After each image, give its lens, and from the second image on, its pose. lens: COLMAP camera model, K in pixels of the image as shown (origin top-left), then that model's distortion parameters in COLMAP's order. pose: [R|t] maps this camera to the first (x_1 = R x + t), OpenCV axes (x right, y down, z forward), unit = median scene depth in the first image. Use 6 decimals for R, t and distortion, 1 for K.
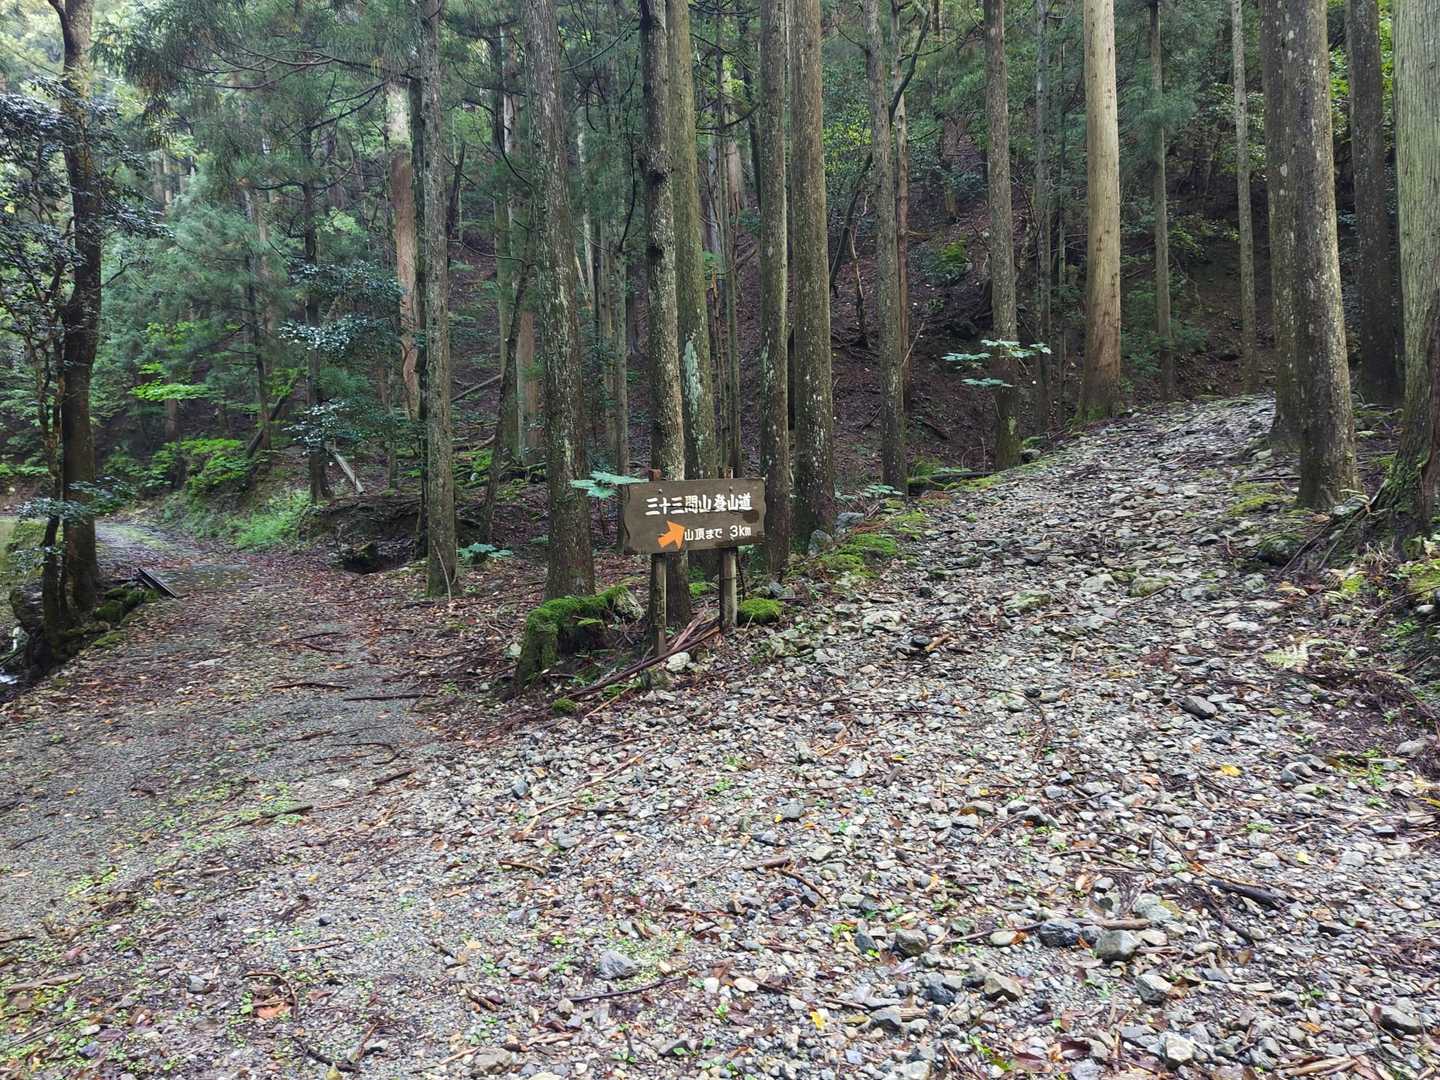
lens RADIAL K [[1020.5, 0, 720.0], [0, 1020.5, 540.0], [0, 0, 1]] dist [0.043922, 0.000772]
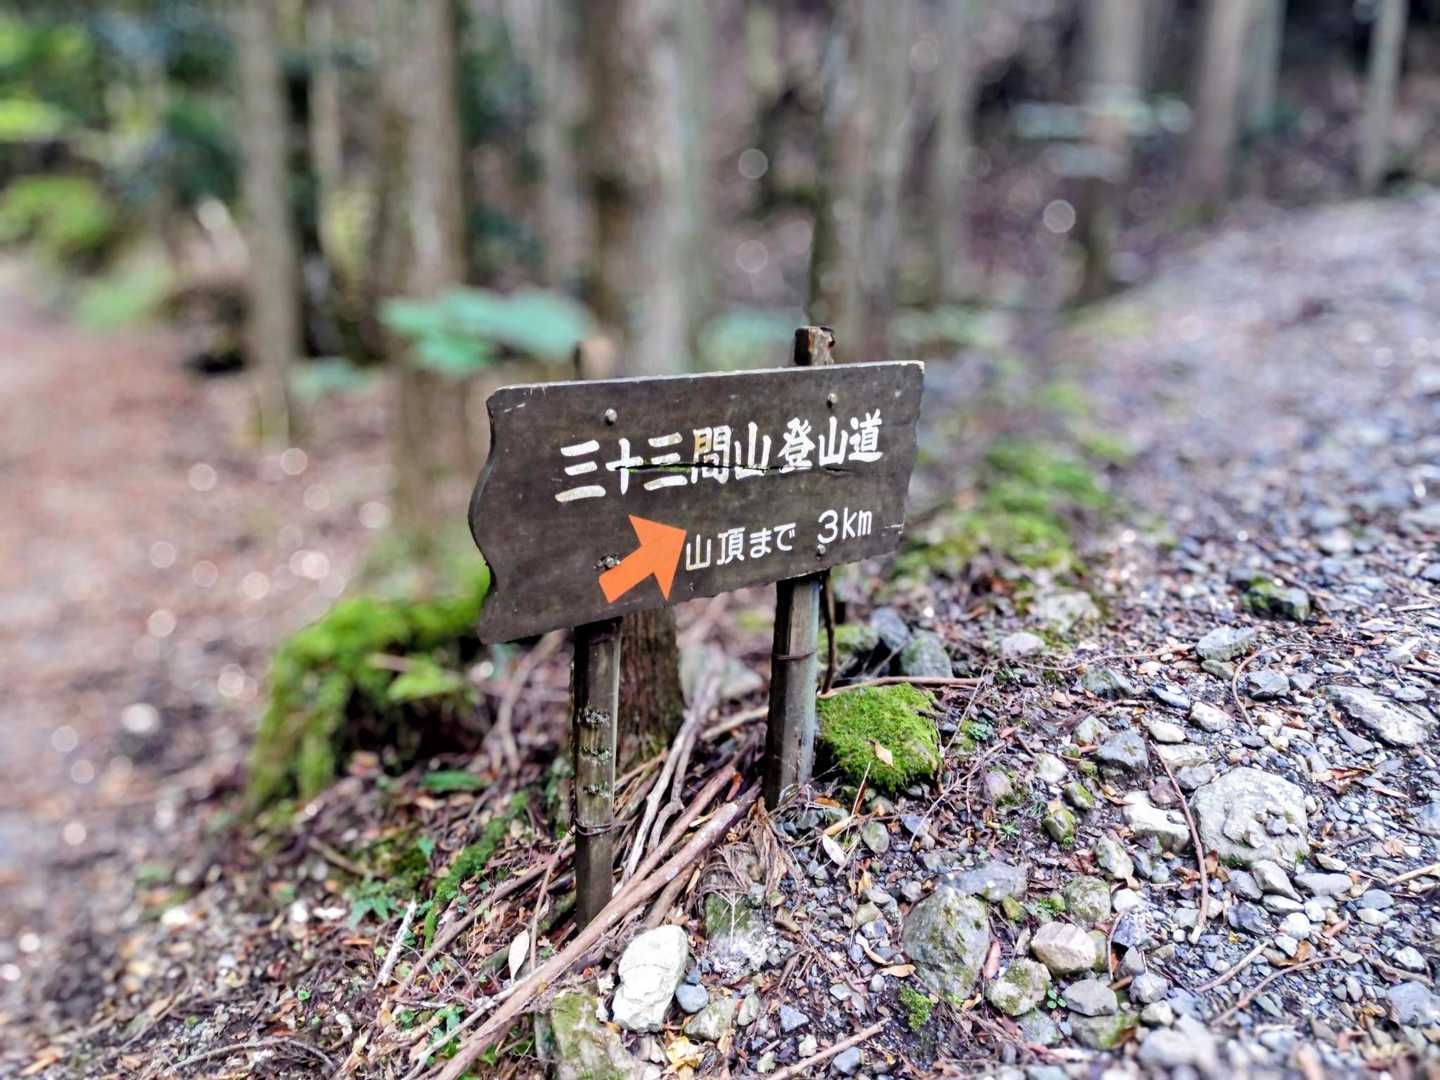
lens RADIAL K [[1020.5, 0, 720.0], [0, 1020.5, 540.0], [0, 0, 1]] dist [0.043922, 0.000772]
pose [[0.997213, 0.036407, 0.065114, -0.043021], [-0.048418, 0.979876, 0.193645, -0.067290], [-0.056753, -0.196258, 0.978909, 0.679315]]
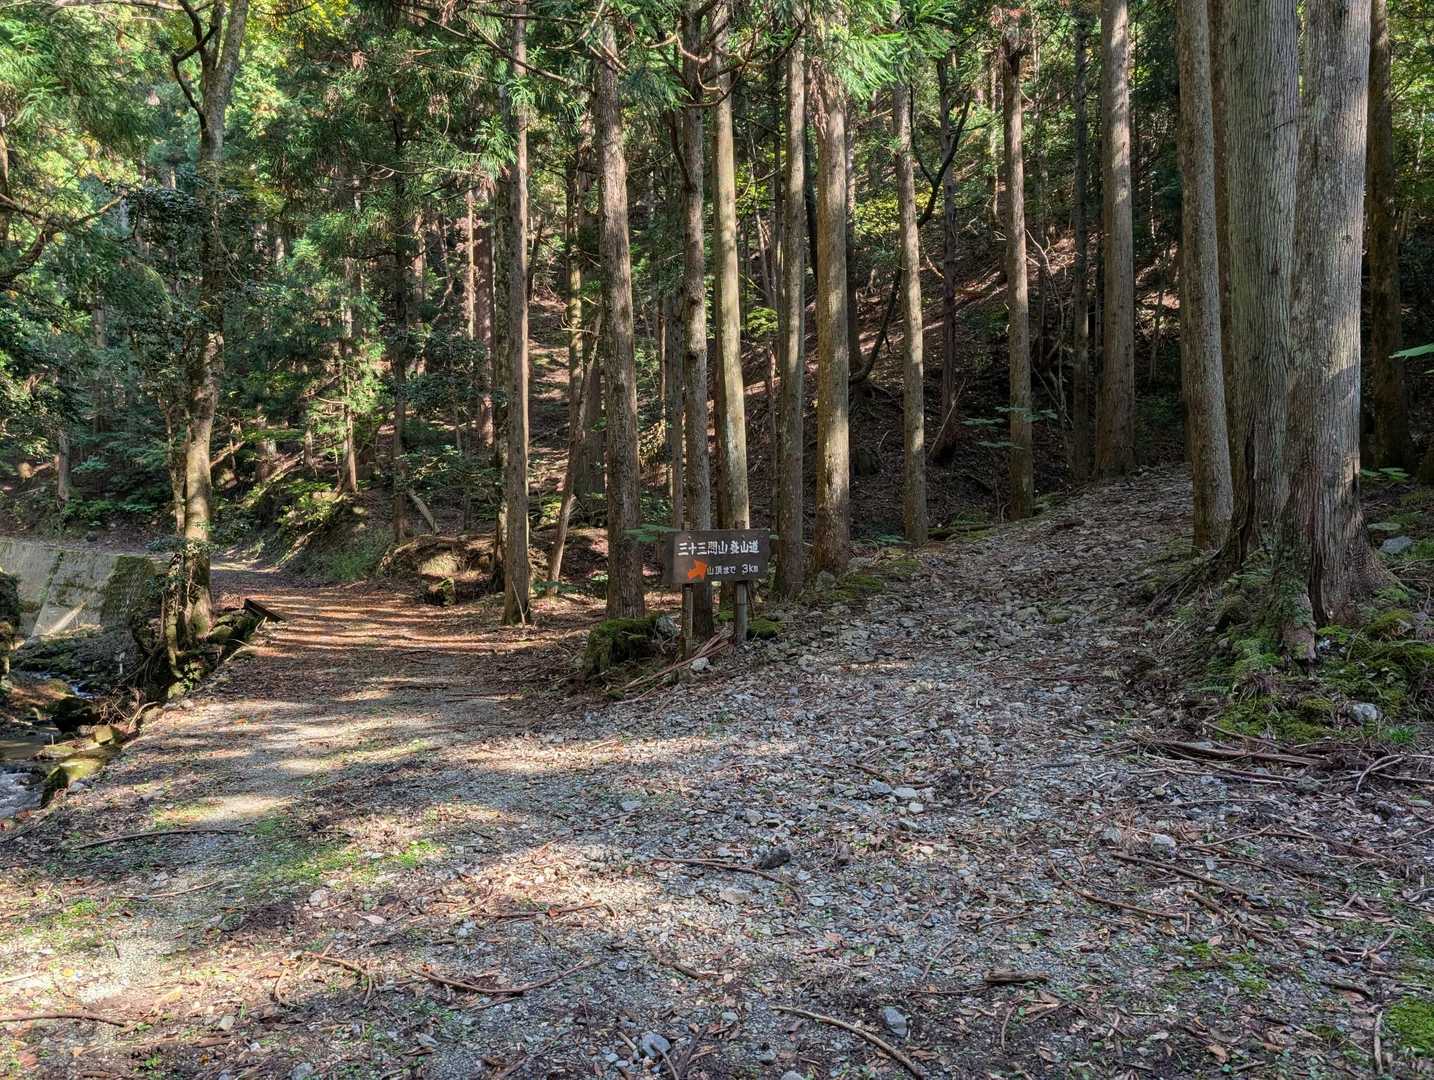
lens RADIAL K [[1016.2, 0, 717.0], [0, 1016.2, 540.0], [0, 0, 1]] dist [0.043922, 0.000772]
pose [[0.998032, 0.016518, -0.060490, 0.057230], [-0.019161, 0.998875, -0.043380, 0.012364], [0.059706, 0.044453, 0.997226, -0.327888]]
